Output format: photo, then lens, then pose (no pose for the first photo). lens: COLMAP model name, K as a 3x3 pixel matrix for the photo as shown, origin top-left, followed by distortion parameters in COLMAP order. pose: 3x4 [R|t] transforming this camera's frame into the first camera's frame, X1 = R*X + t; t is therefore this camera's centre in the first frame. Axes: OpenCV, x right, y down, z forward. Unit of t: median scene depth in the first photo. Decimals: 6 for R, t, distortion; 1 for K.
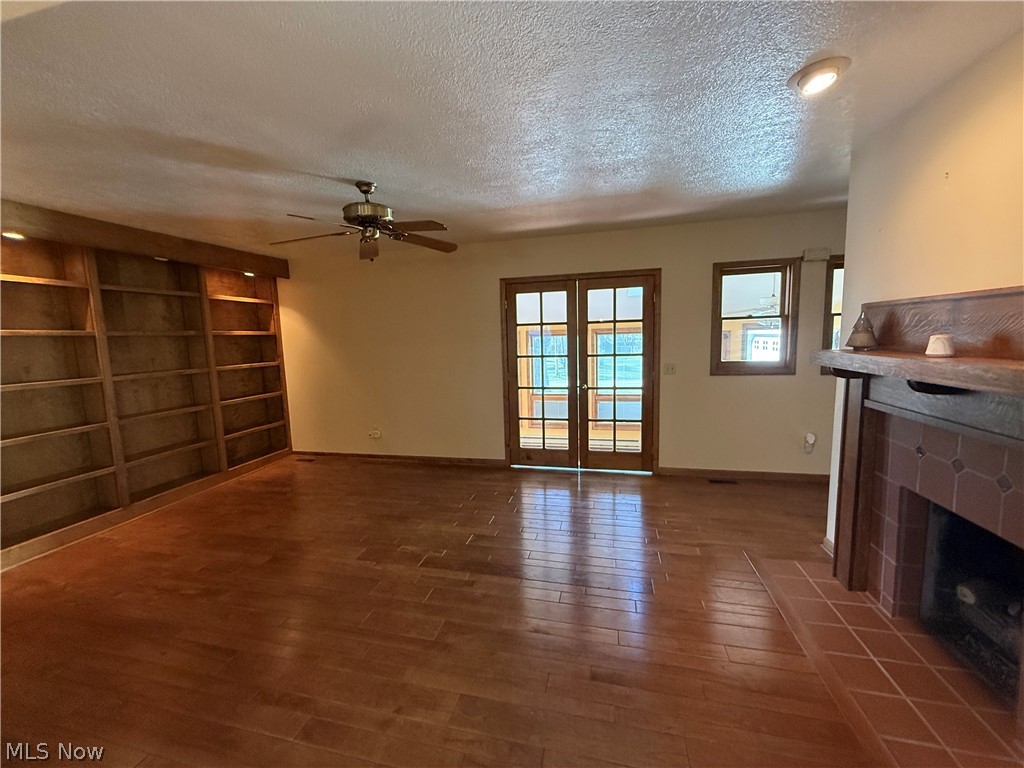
lens RADIAL K [[407.3, 0, 510.3], [0, 407.3, 384.0], [0, 0, 1]] dist [-0.002660, 0.000013]
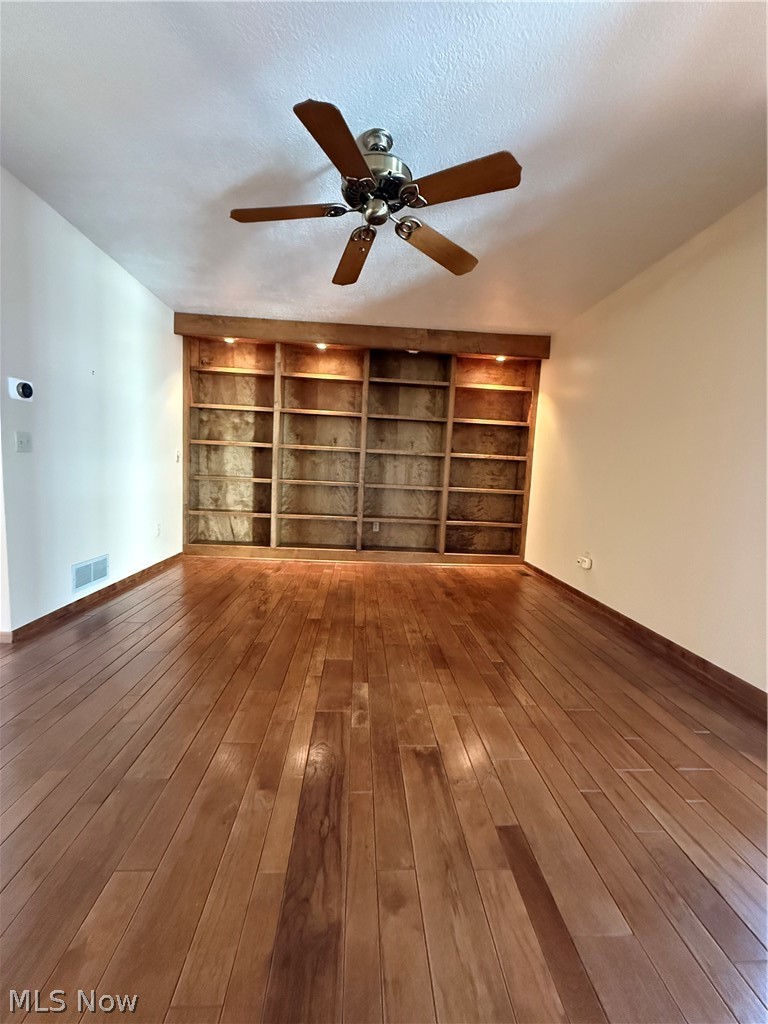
lens RADIAL K [[407.3, 0, 380.1], [0, 407.3, 506.5], [0, 0, 1]] dist [-0.002660, 0.000013]
pose [[0.278848, 0.123953, -0.952302, 0.240827], [-0.167834, 0.982664, 0.078761, 0.043569], [0.945556, 0.137866, 0.294817, 0.565700]]
